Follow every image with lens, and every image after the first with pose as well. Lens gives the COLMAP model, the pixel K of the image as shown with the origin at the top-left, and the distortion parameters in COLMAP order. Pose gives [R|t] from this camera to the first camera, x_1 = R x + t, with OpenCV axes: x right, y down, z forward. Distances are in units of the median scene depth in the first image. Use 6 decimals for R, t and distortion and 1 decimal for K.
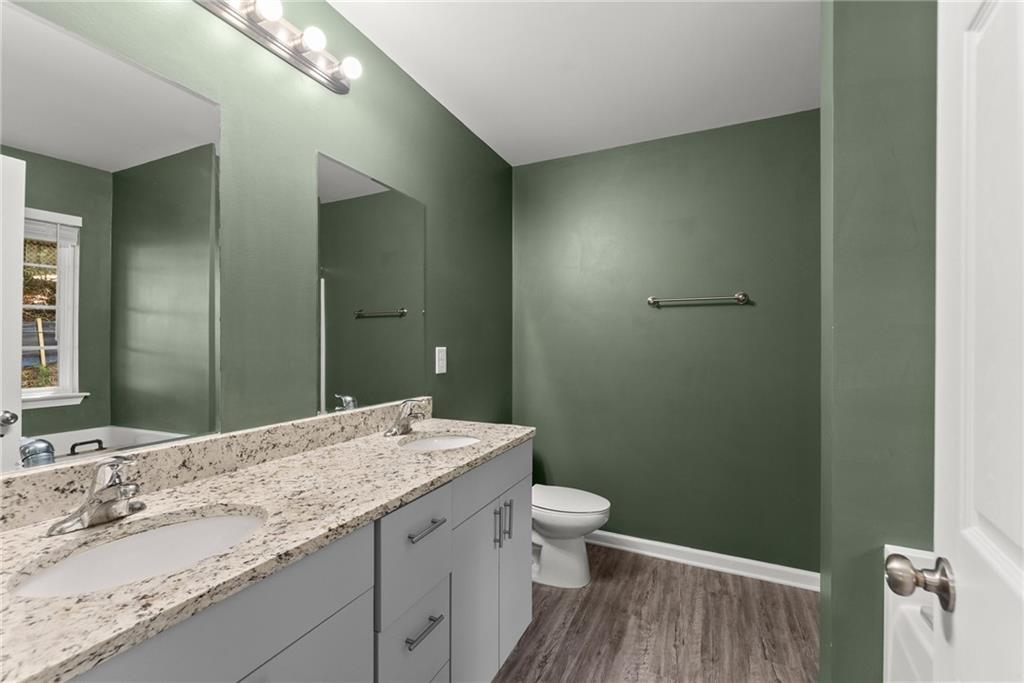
lens RADIAL K [[425.9, 0, 516.1], [0, 425.9, 339.6], [0, 0, 1]] dist [0.002113, -0.000518]
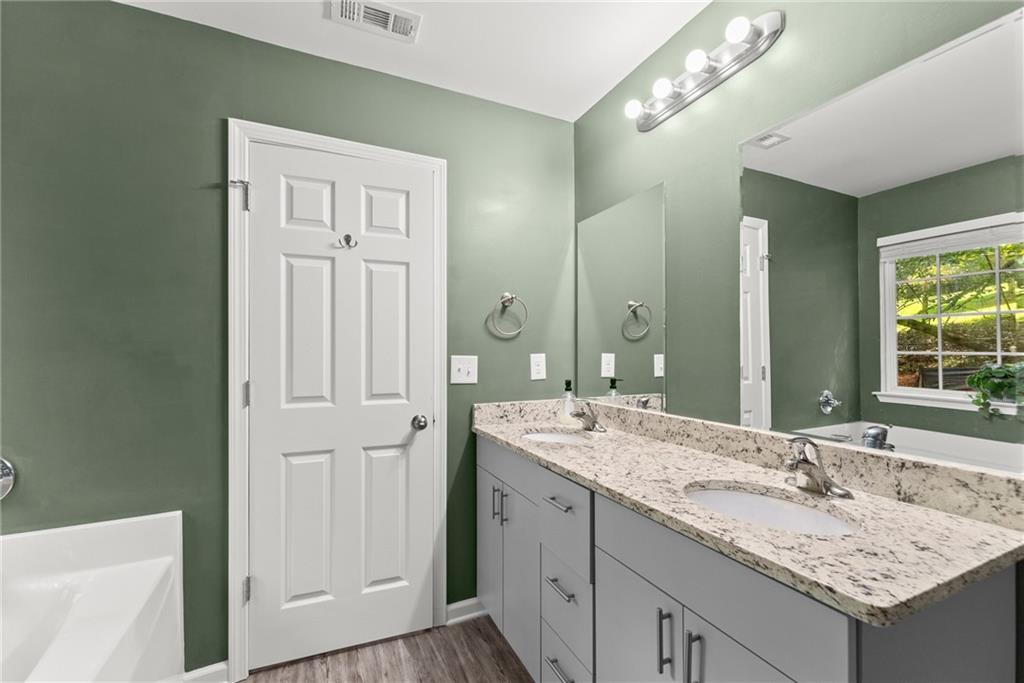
lens RADIAL K [[425.9, 0, 508.6], [0, 425.9, 351.2], [0, 0, 1]] dist [0.002113, -0.000518]
pose [[-0.648617, 0.002548, -0.761111, 0.663662], [0.010902, 0.999923, -0.005944, 0.014751], [0.761037, -0.012153, -0.648595, 1.389279]]
